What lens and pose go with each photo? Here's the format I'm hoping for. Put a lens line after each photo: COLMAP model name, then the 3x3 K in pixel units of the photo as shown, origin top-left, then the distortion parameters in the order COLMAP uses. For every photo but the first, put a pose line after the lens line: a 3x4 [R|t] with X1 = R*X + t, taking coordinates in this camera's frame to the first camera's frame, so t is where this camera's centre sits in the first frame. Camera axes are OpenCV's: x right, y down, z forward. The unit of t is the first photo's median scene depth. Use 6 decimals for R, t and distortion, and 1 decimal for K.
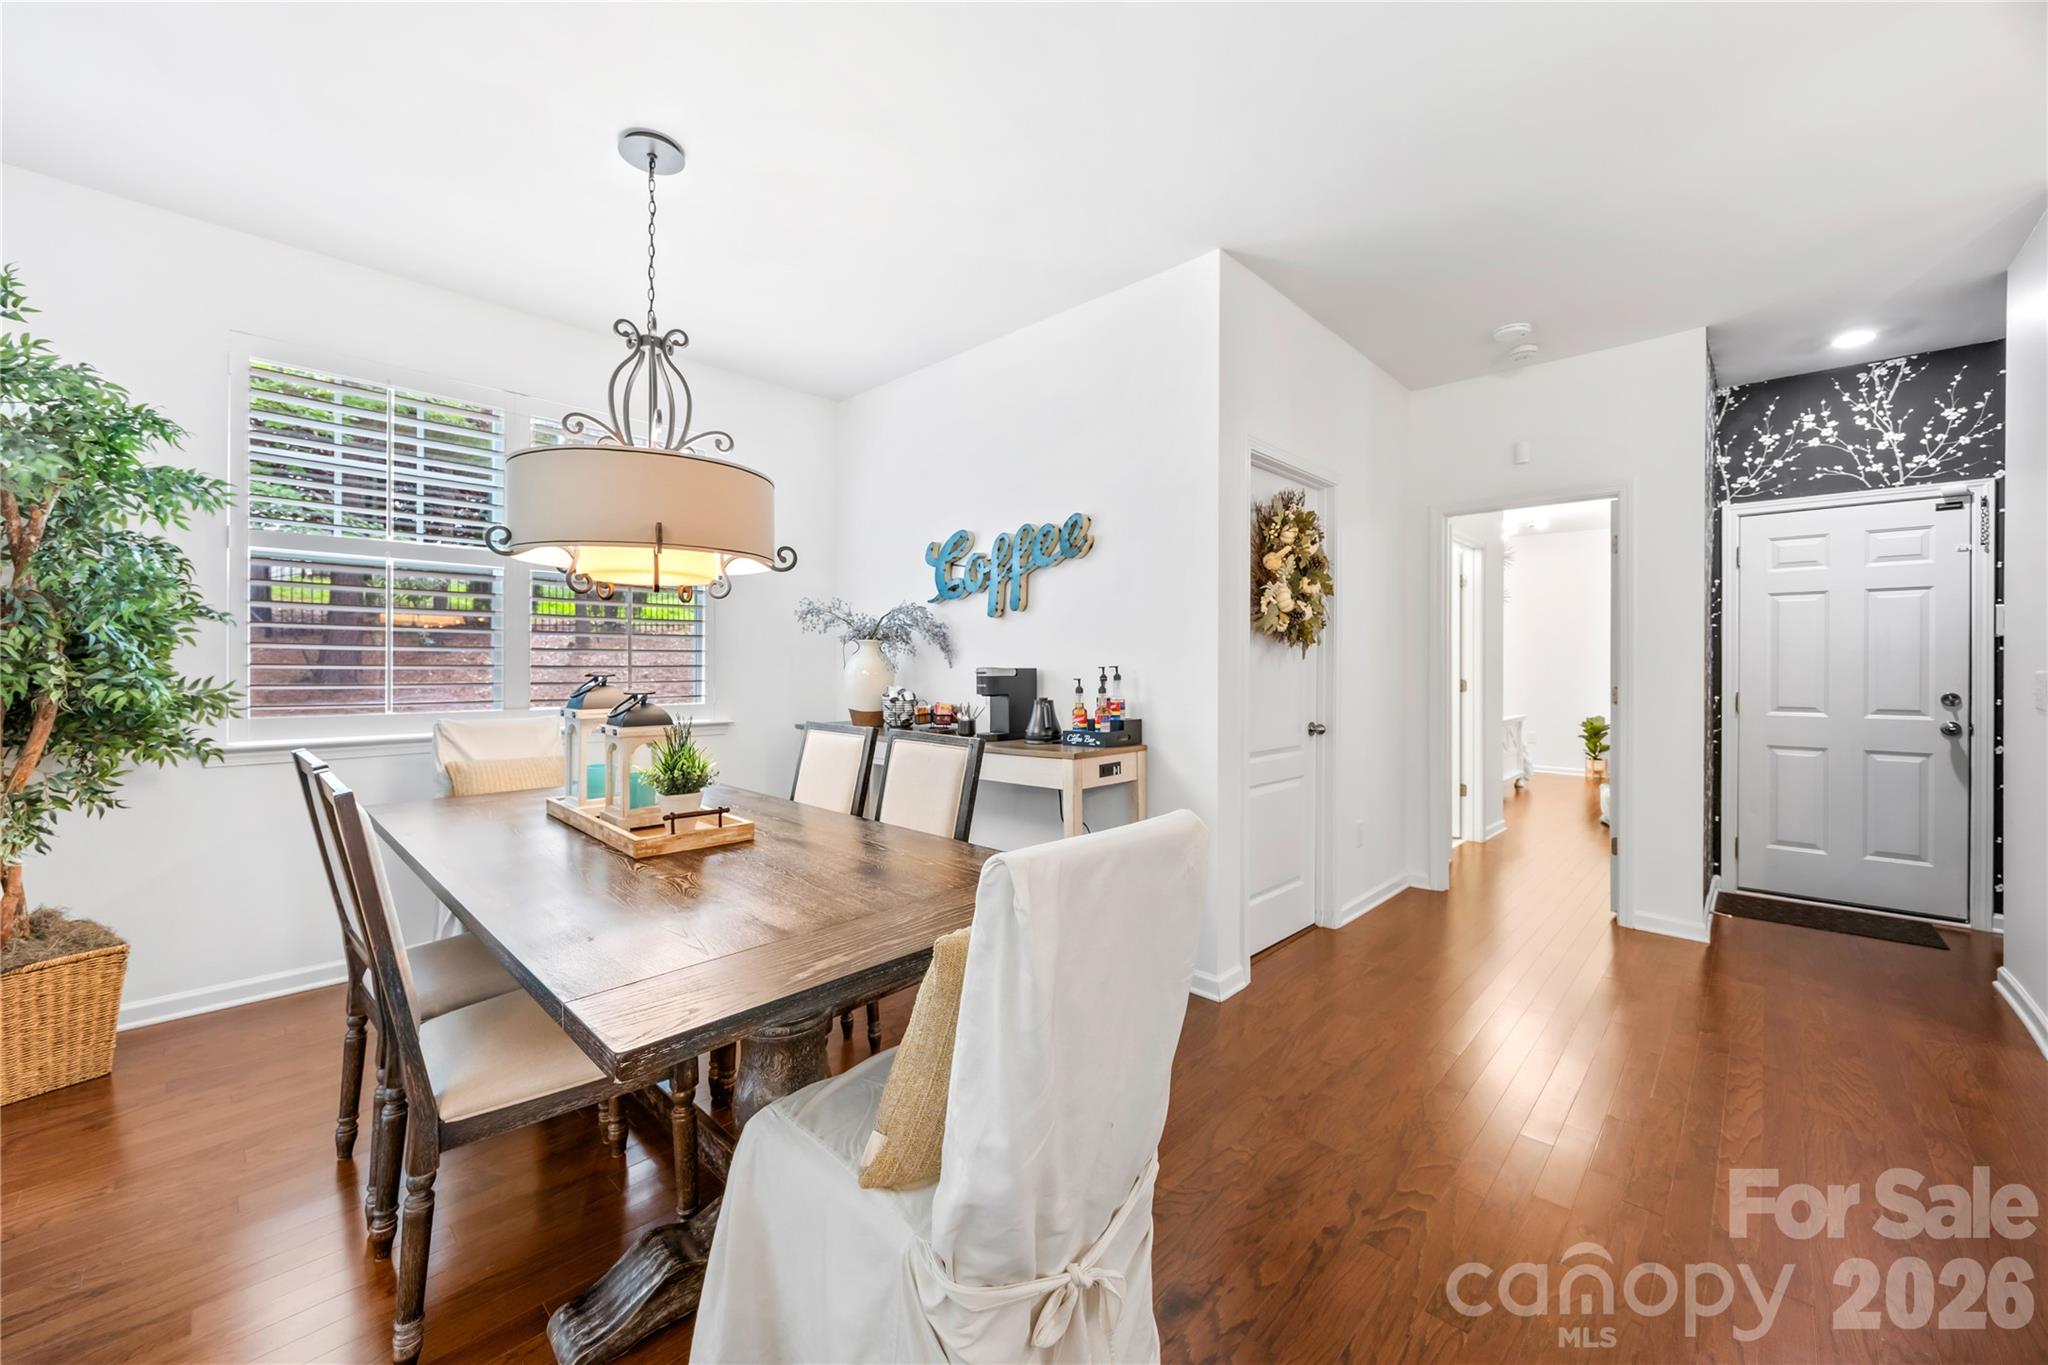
lens RADIAL K [[784.2, 0, 1018.6], [0, 784.2, 672.3], [0, 0, 1]] dist [-0.005067, 0.000550]
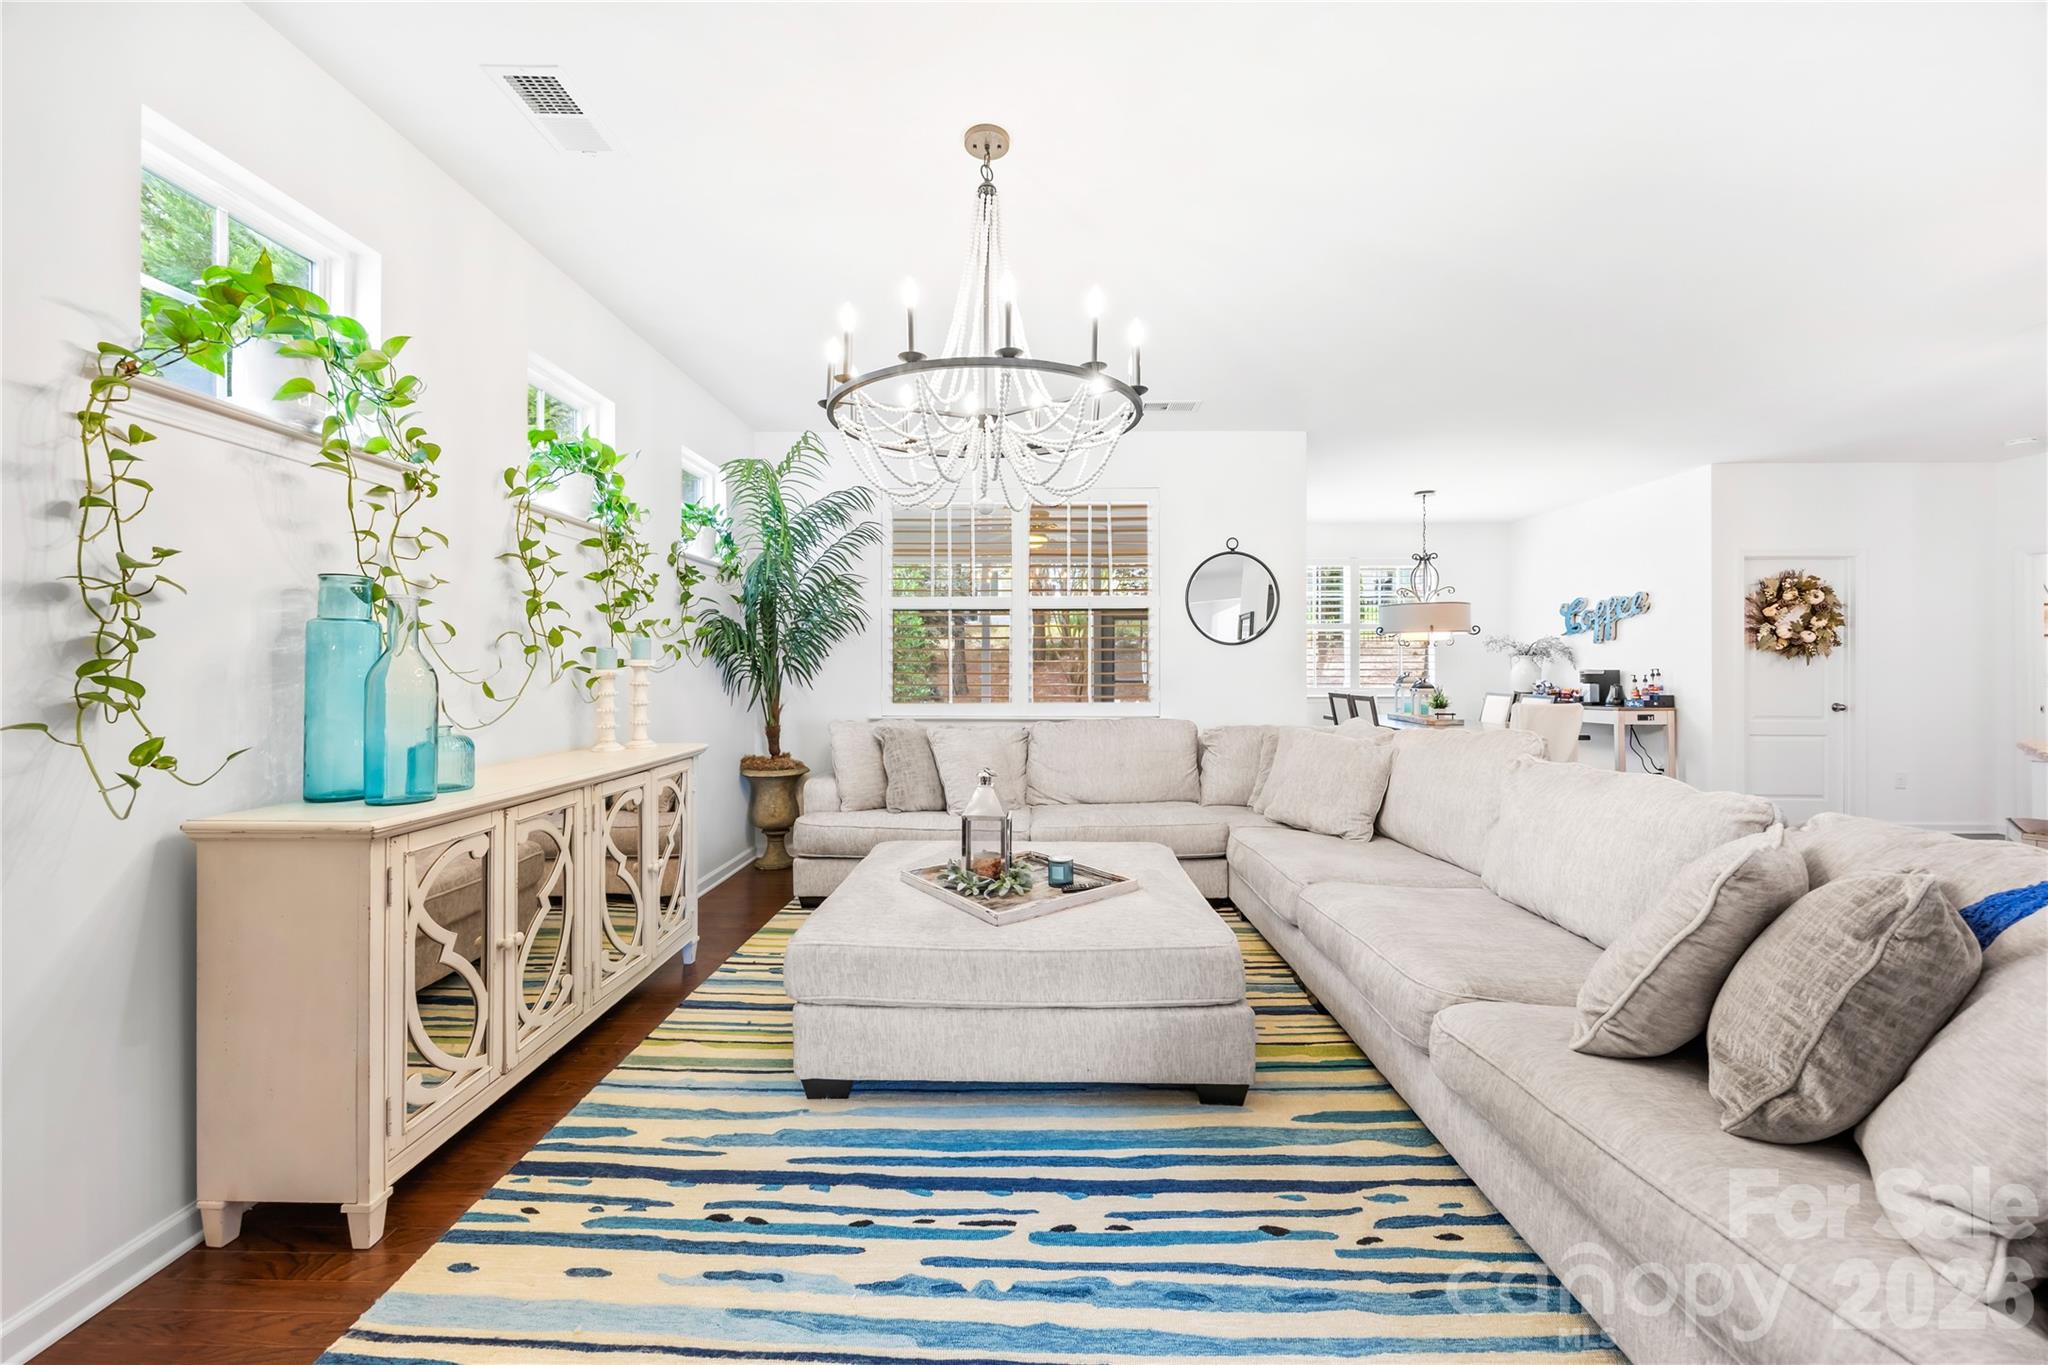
lens RADIAL K [[784.2, 0, 1018.5], [0, 784.2, 668.3], [0, 0, 1]] dist [-0.005067, 0.000550]
pose [[0.677102, -0.002739, -0.735884, 0.397032], [-0.004638, 0.999957, -0.007990, 0.011820], [0.735875, 0.008823, 0.677060, -1.271551]]
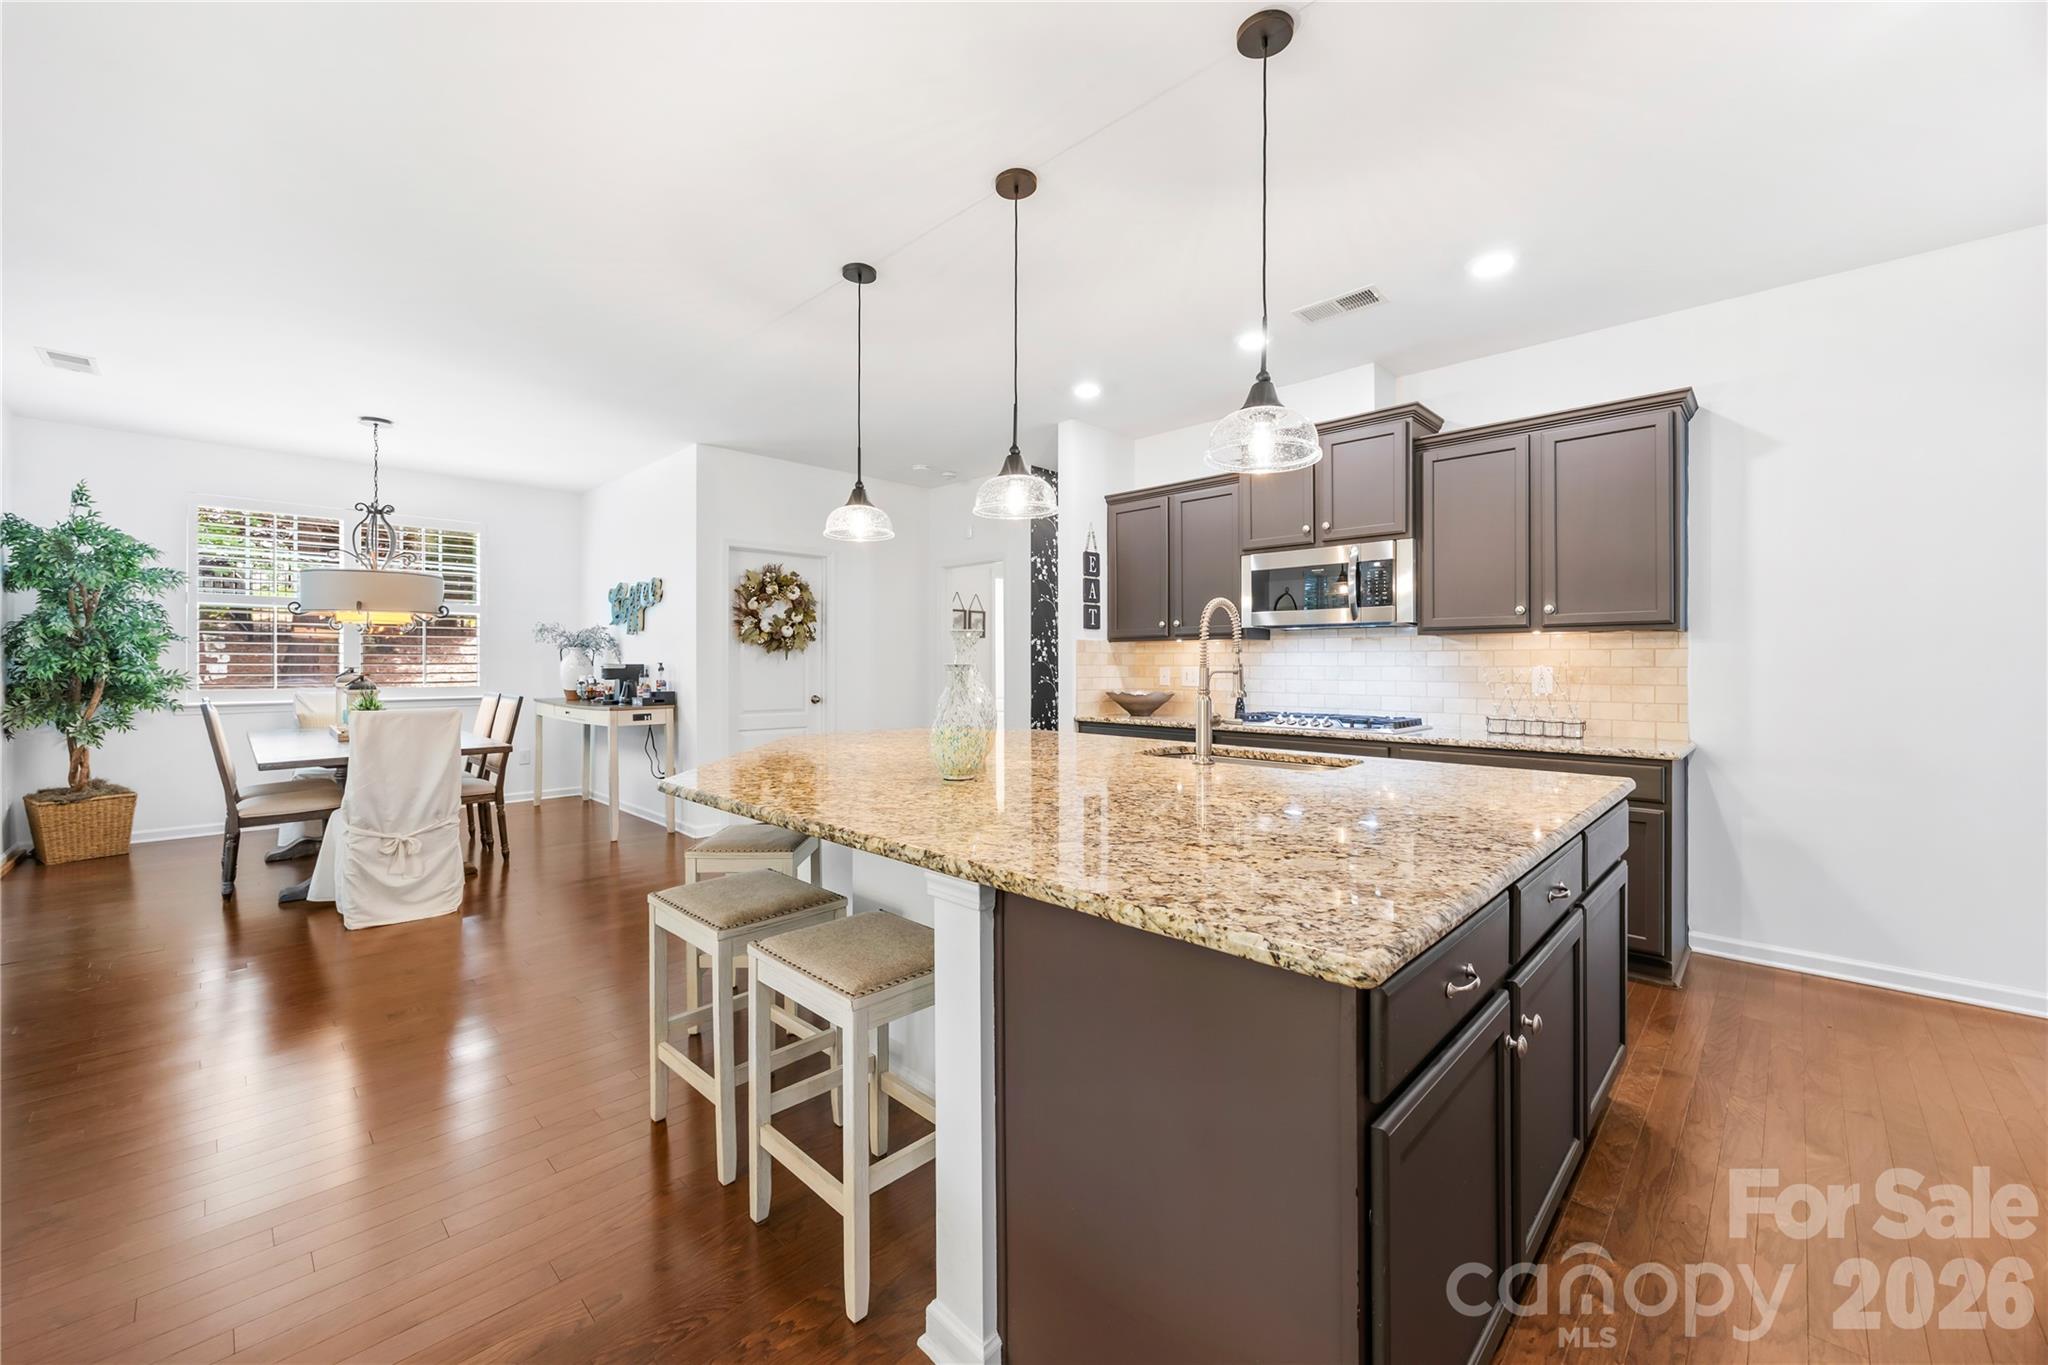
lens RADIAL K [[784.2, 0, 1006.8], [0, 784.2, 672.1], [0, 0, 1]] dist [-0.005067, 0.000550]
pose [[0.999843, -0.002203, -0.017599, 0.784495], [0.002253, 0.999993, 0.002824, 0.008847], [0.017593, -0.002863, 0.999841, -0.671377]]
